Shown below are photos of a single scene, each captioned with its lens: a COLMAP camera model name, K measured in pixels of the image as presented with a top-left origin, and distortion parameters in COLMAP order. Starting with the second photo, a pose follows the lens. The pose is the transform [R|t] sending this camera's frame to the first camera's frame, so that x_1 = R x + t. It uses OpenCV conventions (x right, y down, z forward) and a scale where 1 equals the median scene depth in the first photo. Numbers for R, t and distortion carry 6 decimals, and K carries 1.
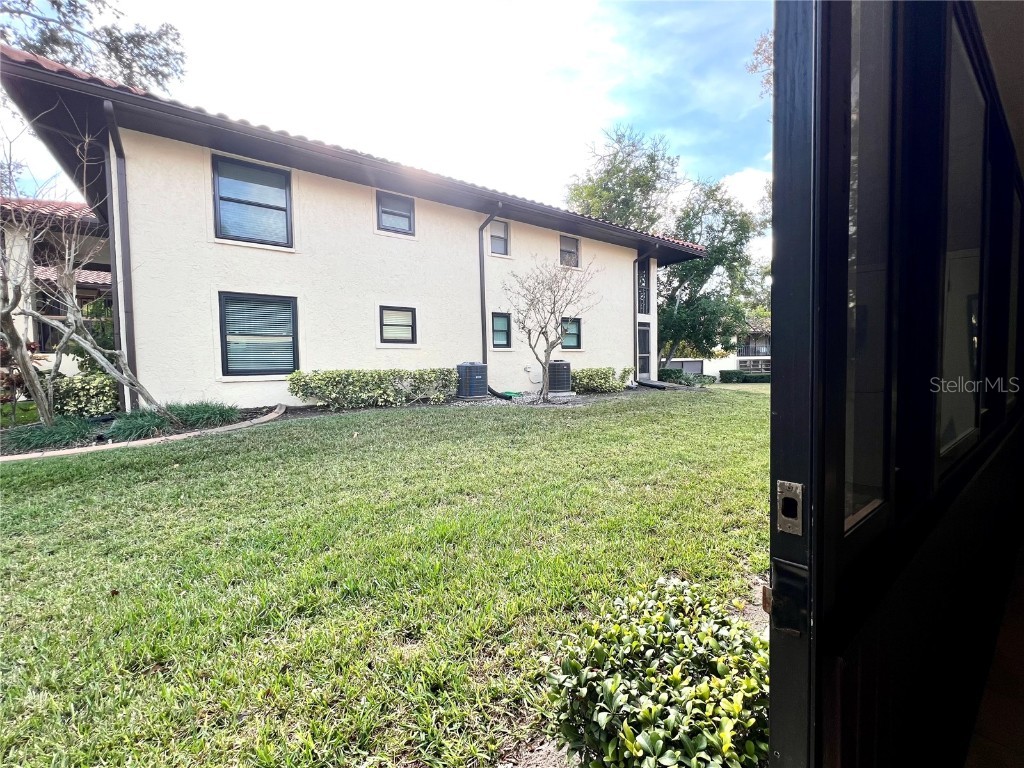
lens RADIAL K [[412.6, 0, 512.4], [0, 412.6, 383.3], [0, 0, 1]] dist [-0.009108, -0.000083]
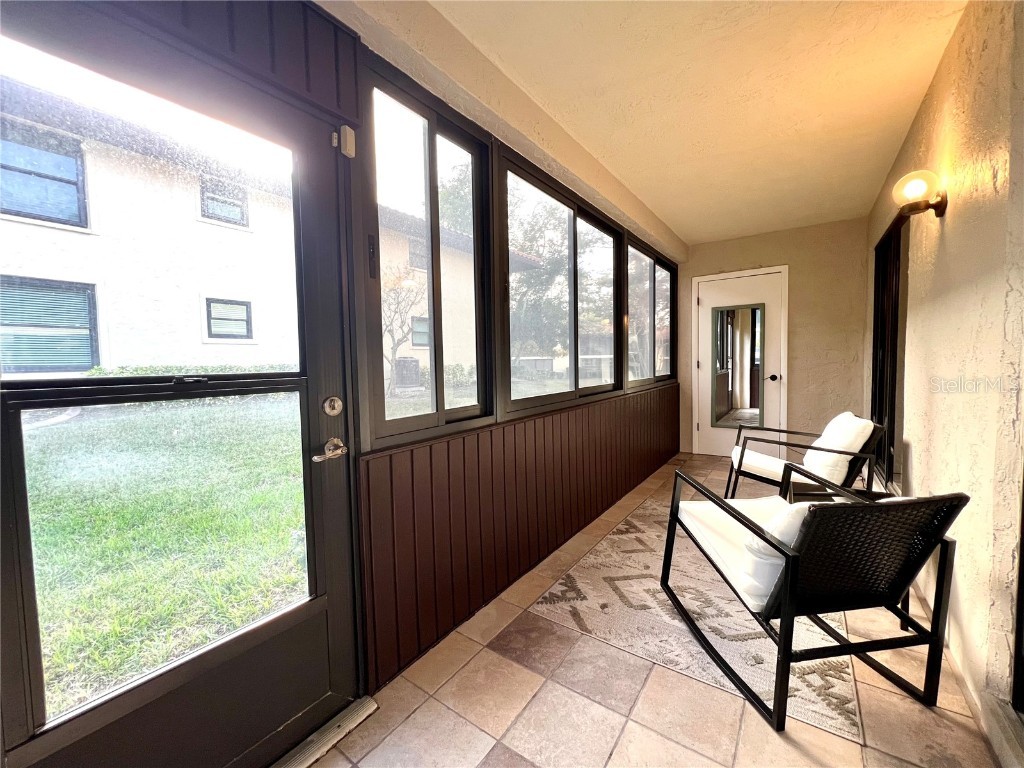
lens RADIAL K [[409.2, 0, 510.8], [0, 409.2, 382.3], [0, 0, 1]] dist [-0.004046, 0.000555]
pose [[0.951420, -0.015857, 0.307486, 0.044914], [0.015447, 0.999874, 0.003766, 0.009646], [-0.307507, 0.001167, 0.951545, -0.089403]]
